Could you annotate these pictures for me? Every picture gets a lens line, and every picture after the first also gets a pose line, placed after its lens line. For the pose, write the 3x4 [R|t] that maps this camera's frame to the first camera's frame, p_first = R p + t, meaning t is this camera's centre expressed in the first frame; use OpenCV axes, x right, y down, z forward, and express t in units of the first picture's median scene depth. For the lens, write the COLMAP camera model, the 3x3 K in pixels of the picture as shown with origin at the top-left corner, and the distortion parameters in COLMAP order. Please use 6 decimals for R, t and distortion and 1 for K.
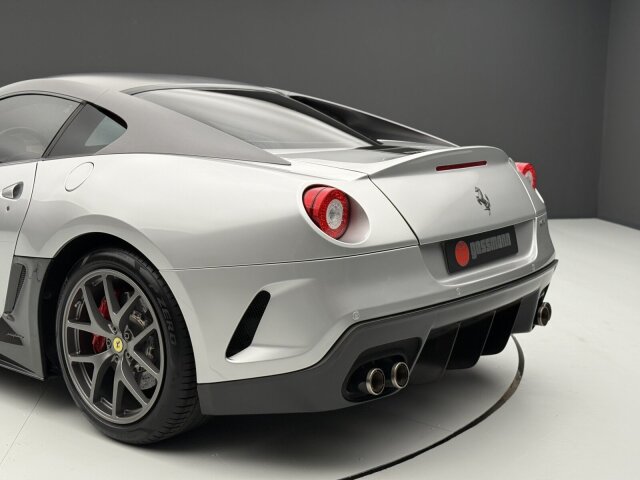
lens RADIAL K [[890.2, 0, 320.0], [0, 890.2, 240.0], [0, 0, 1]] dist [0.128011, -0.012345]
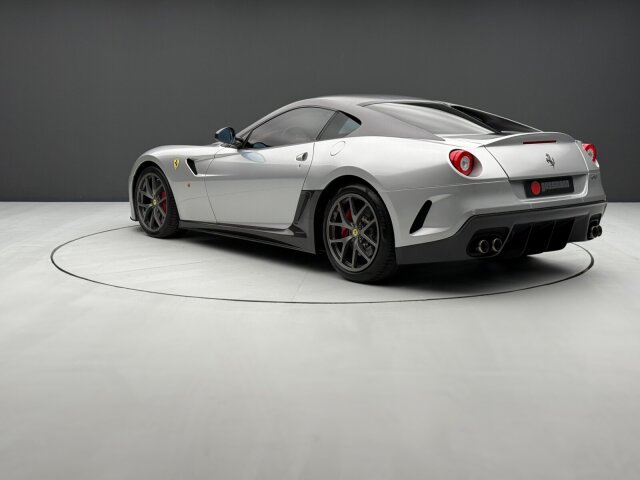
lens RADIAL K [[890.2, 0, 320.0], [0, 890.2, 240.0], [0, 0, 1]] dist [0.128011, -0.012345]
pose [[0.978888, 0.025085, -0.202854, 0.097608], [-0.027518, 0.999579, -0.009182, 0.152934], [0.202538, 0.014570, 0.979166, -0.939294]]
